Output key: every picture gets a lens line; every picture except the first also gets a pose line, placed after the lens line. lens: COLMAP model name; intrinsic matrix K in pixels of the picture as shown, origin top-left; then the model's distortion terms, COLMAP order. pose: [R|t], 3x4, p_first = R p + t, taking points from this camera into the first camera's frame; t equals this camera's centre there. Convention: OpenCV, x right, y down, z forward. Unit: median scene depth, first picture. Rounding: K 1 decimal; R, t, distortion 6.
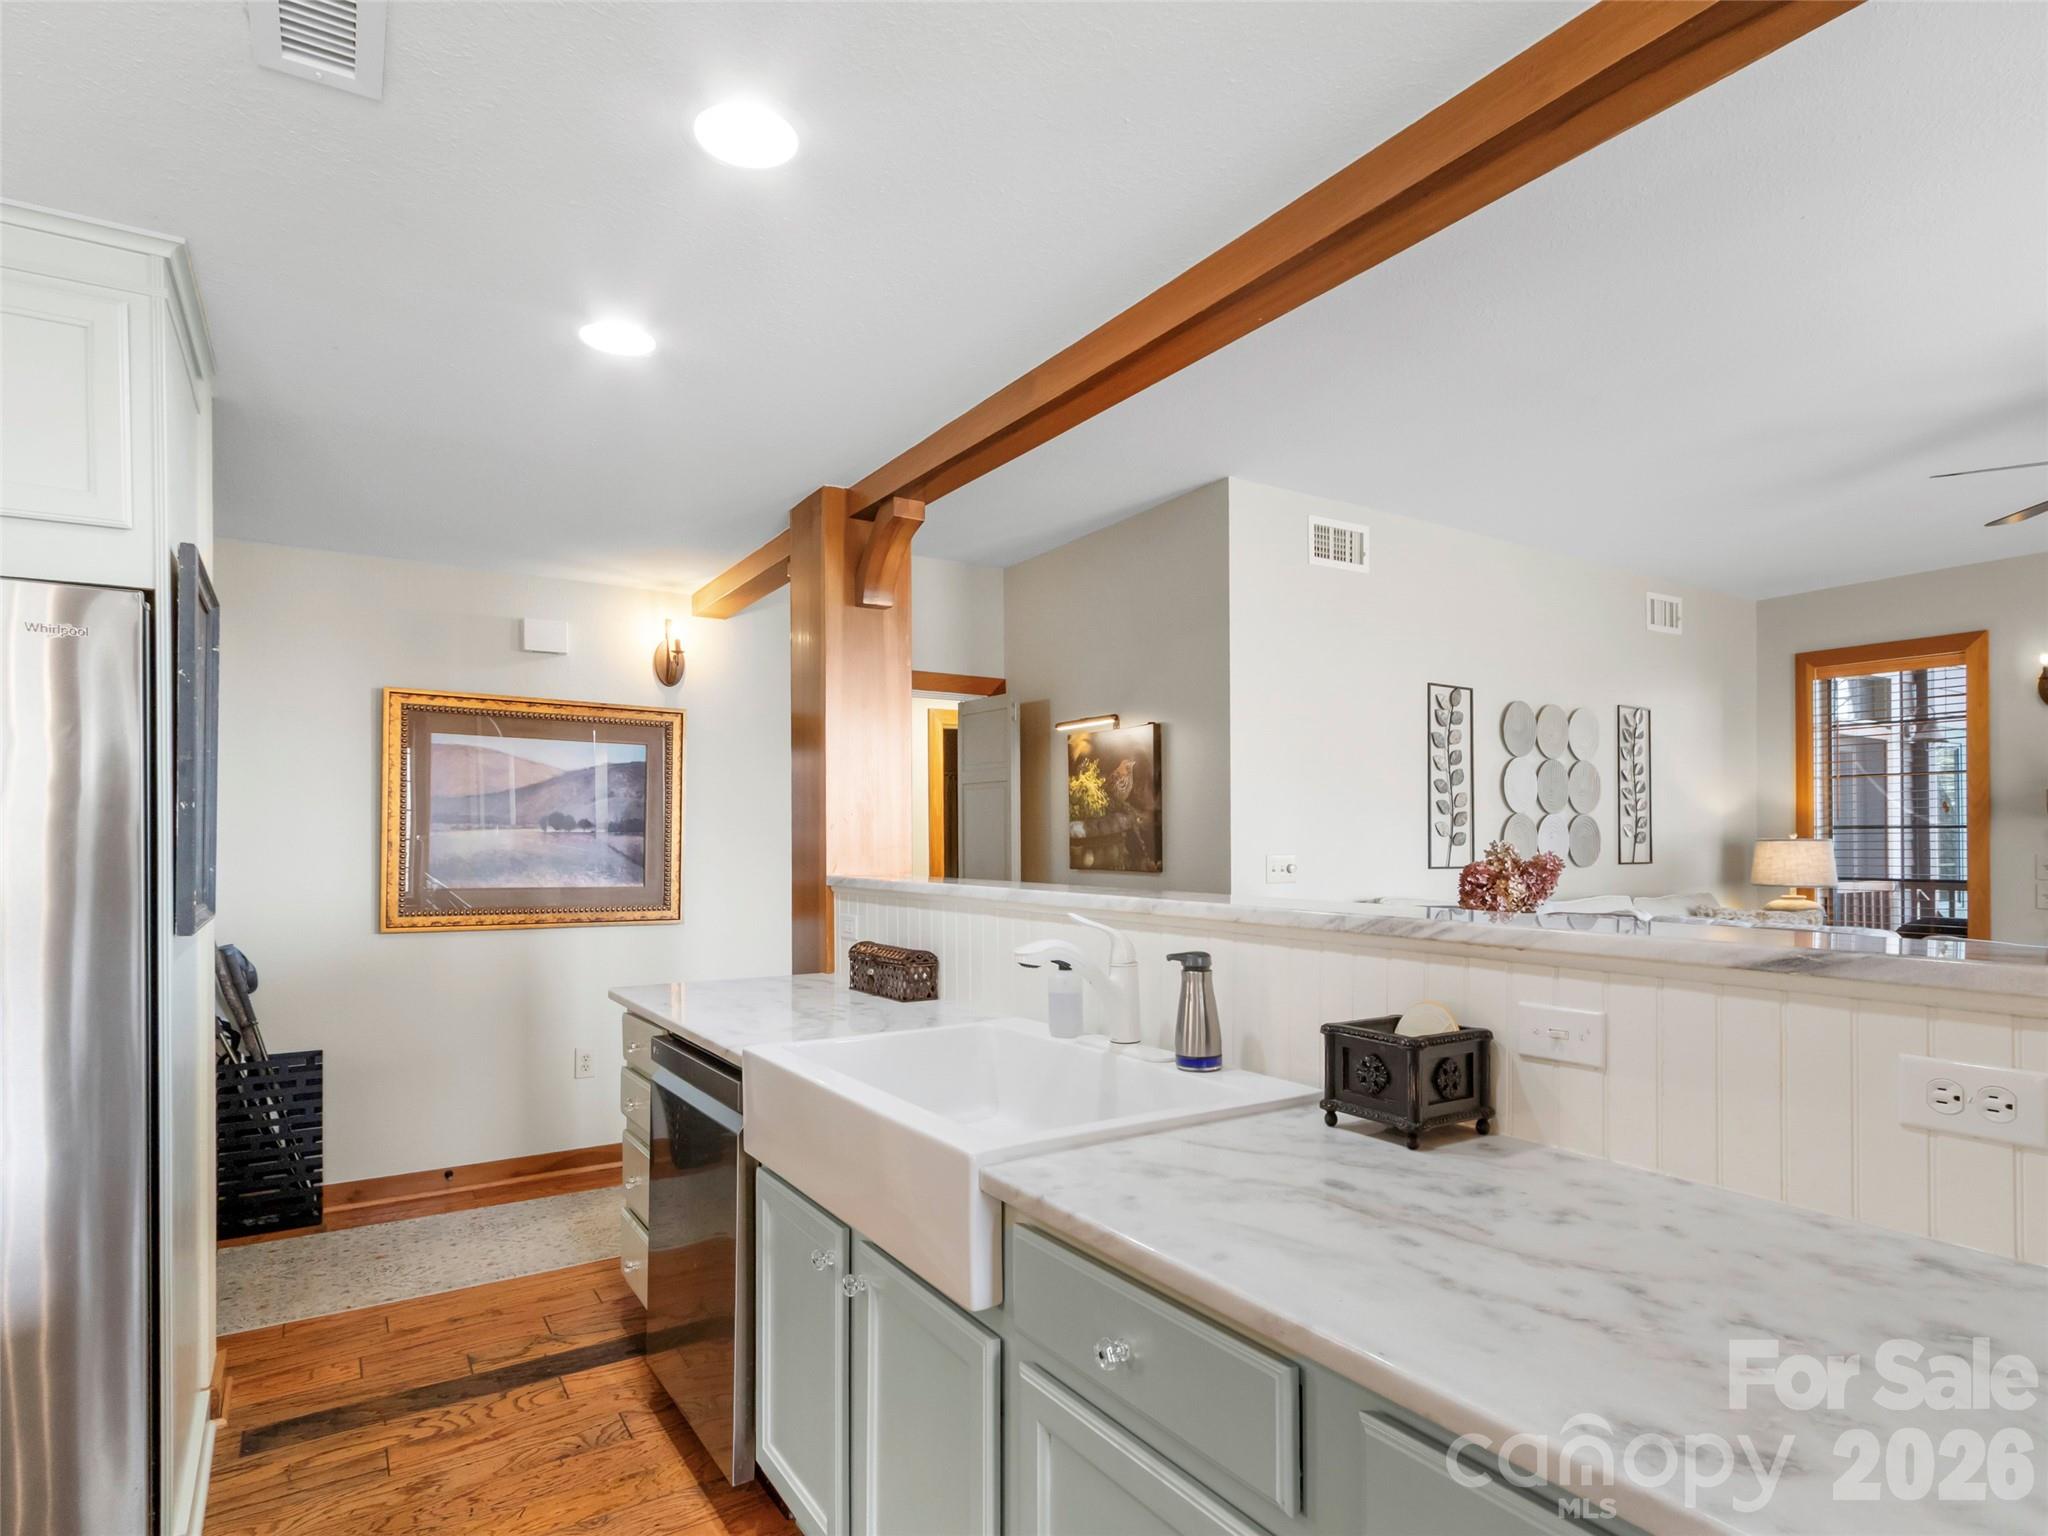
lens RADIAL K [[1076.1, 0, 1021.8], [0, 1076.1, 839.5], [0, 0, 1]] dist [0.005908, -0.002587]
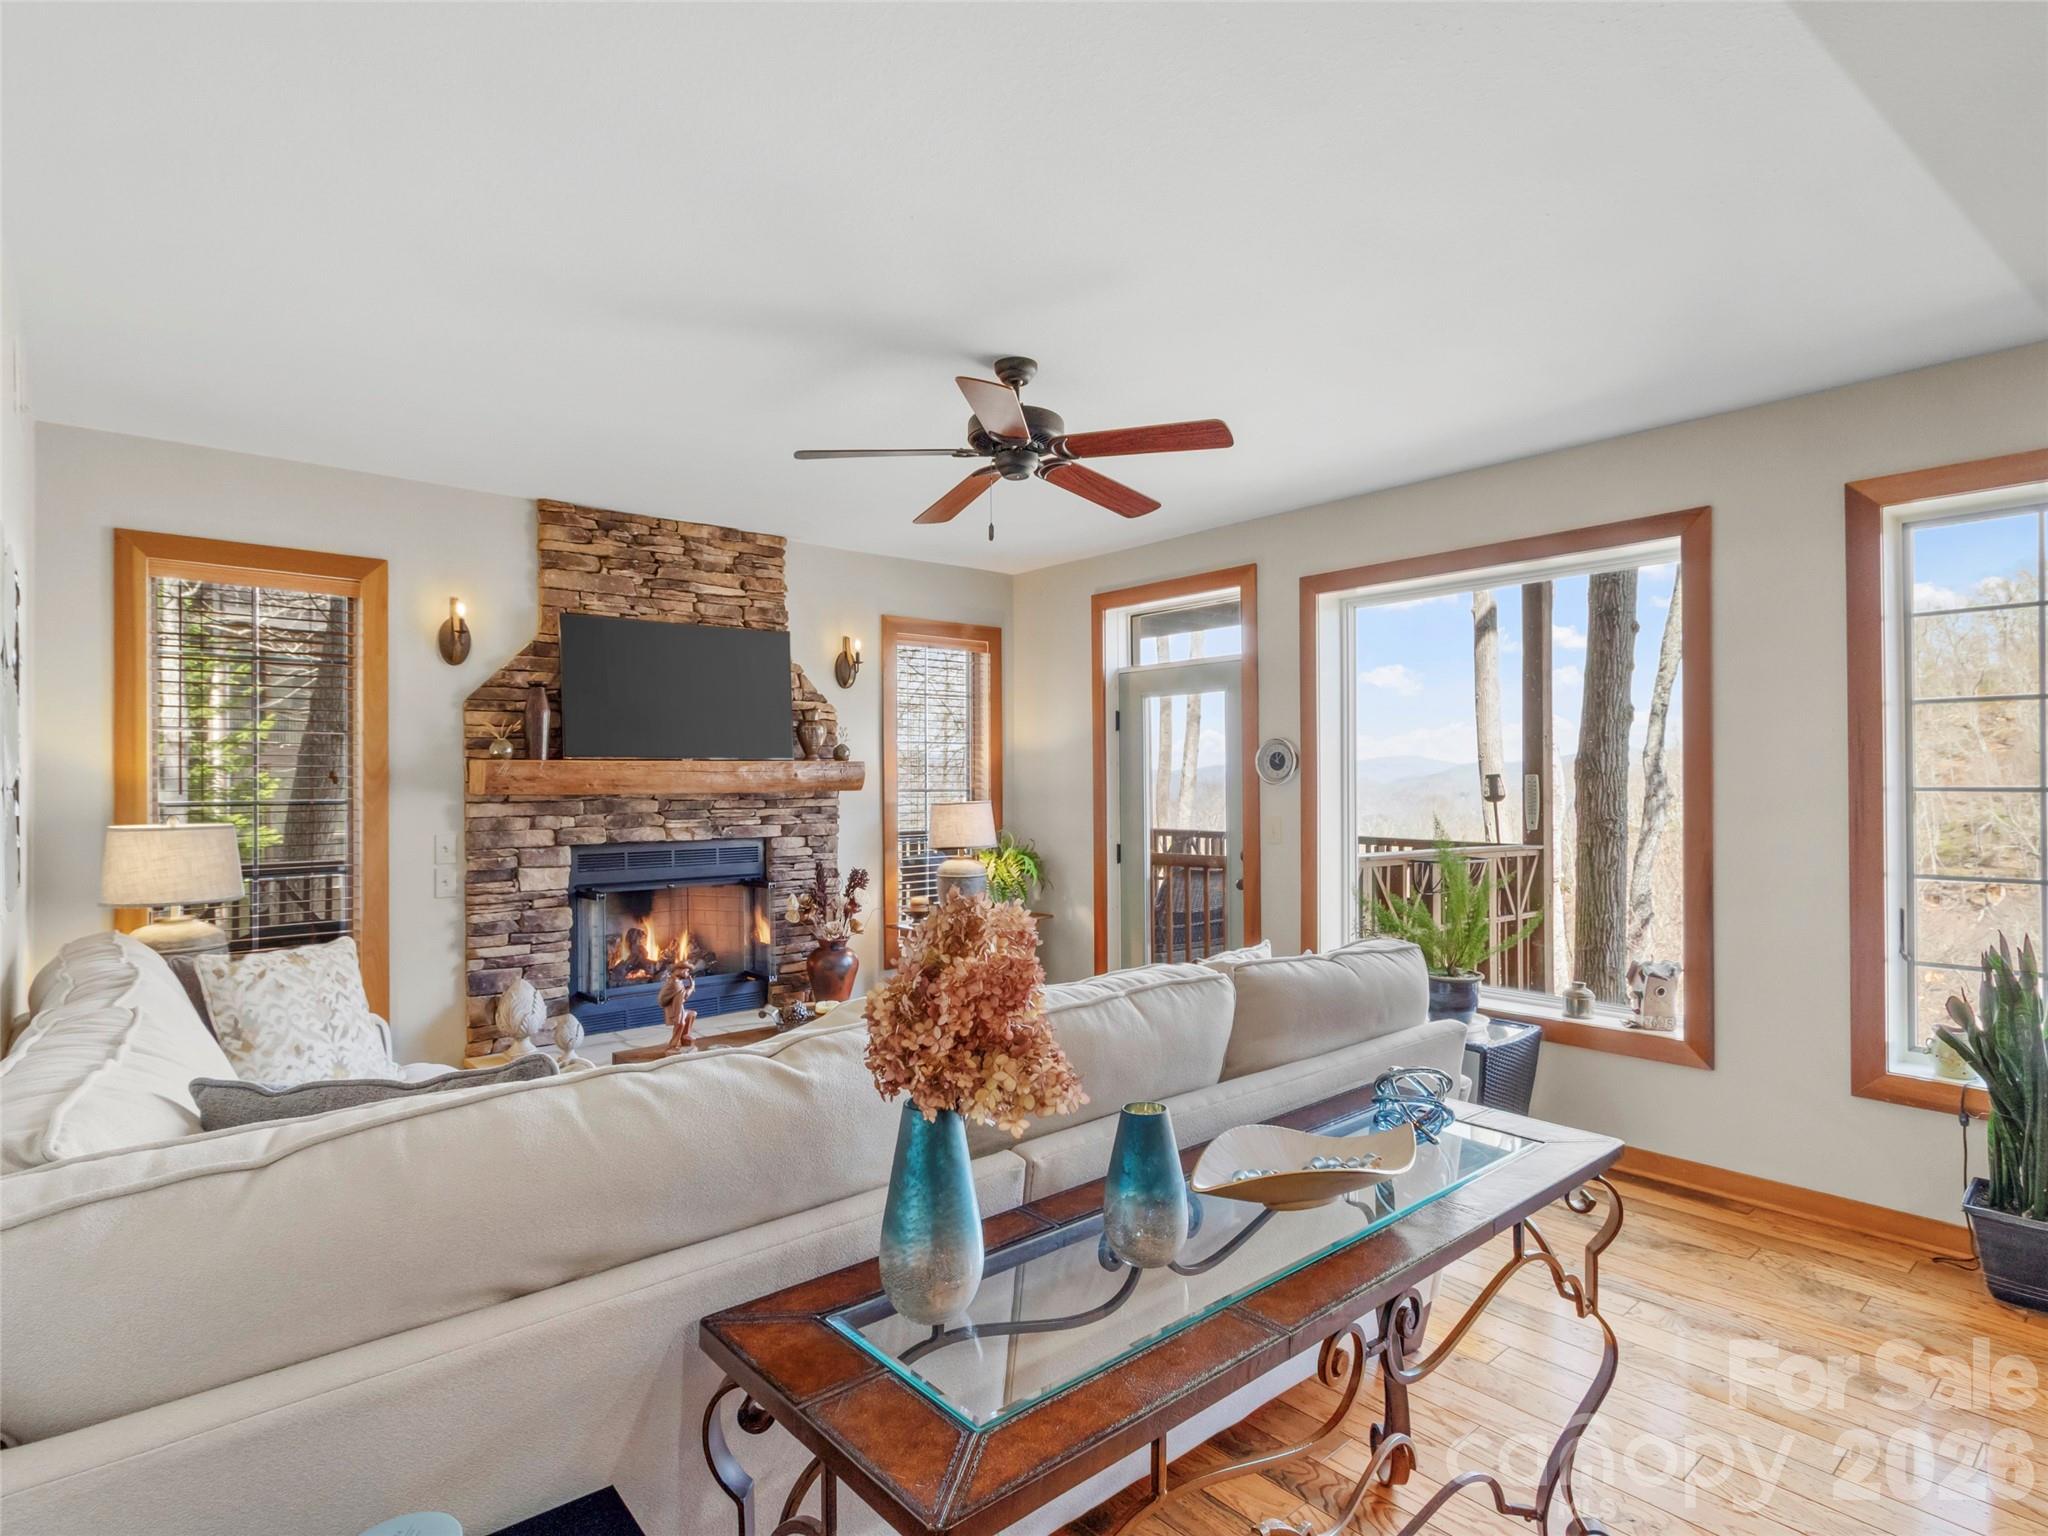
lens RADIAL K [[1076.1, 0, 1009.0], [0, 1076.1, 783.3], [0, 0, 1]] dist [0.005908, -0.002587]
pose [[-0.141917, 0.003282, 0.989873, 0.032891], [0.005231, 0.999983, -0.002565, -0.026780], [-0.989865, 0.004814, -0.141932, 0.778380]]
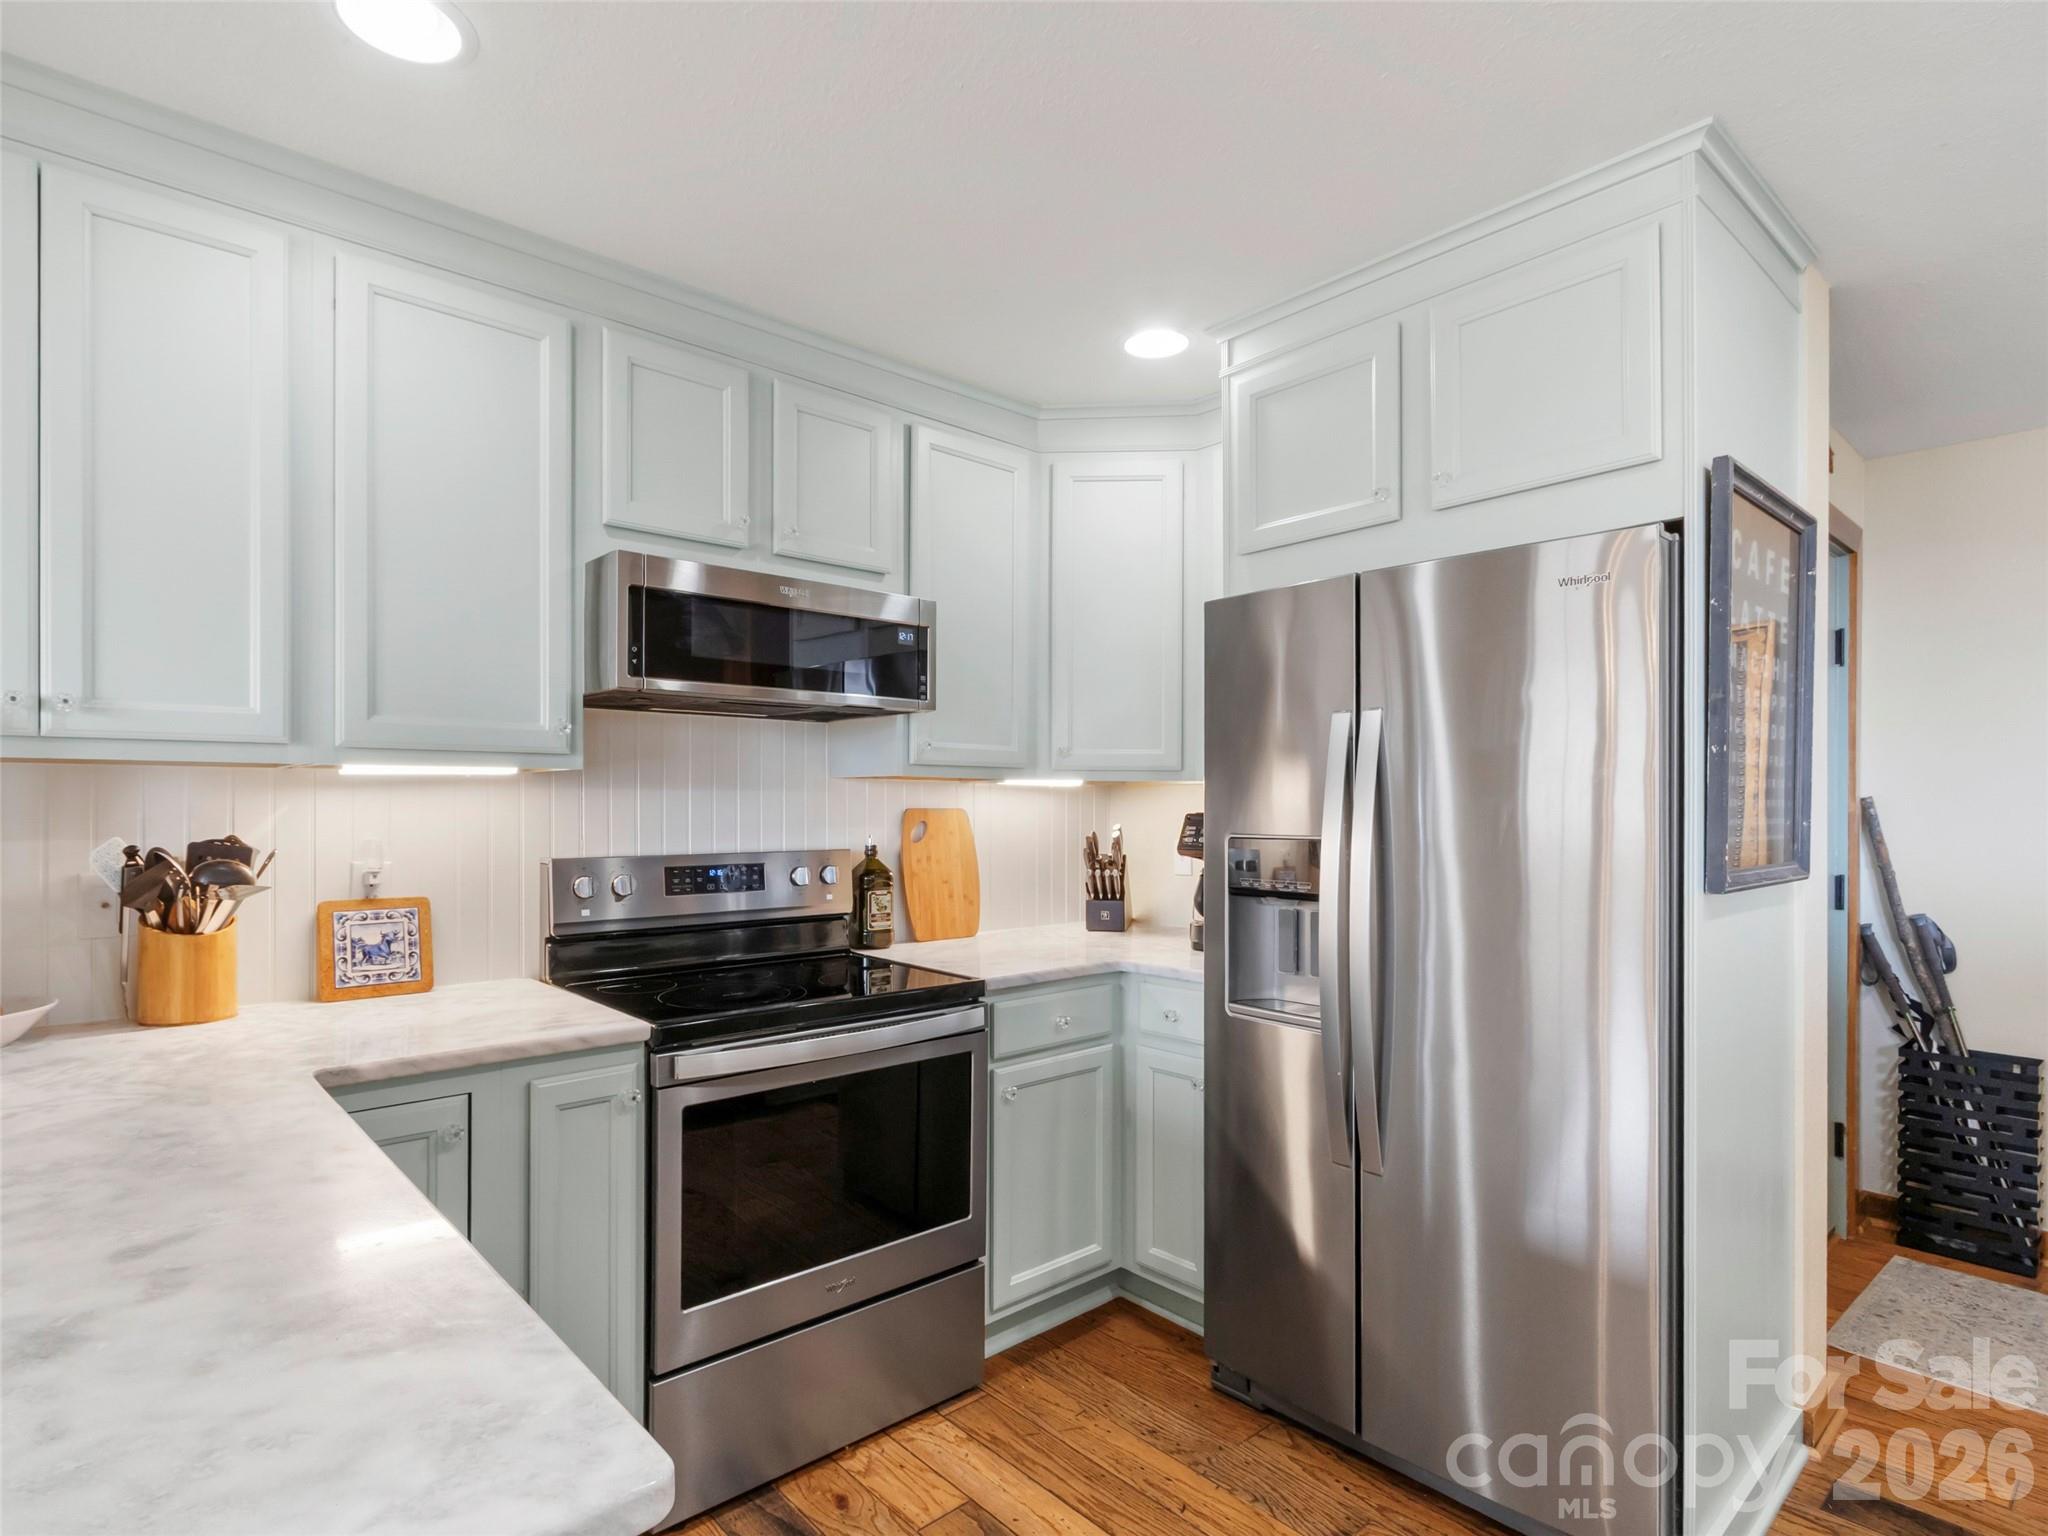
lens RADIAL K [[1076.1, 0, 994.7], [0, 1076.1, 803.9], [0, 0, 1]] dist [0.005908, -0.002587]
pose [[0.161110, 0.007681, -0.986907, 0.007139], [-0.003551, 0.999968, 0.007203, 0.004032], [0.986930, 0.002344, 0.161132, 0.105456]]
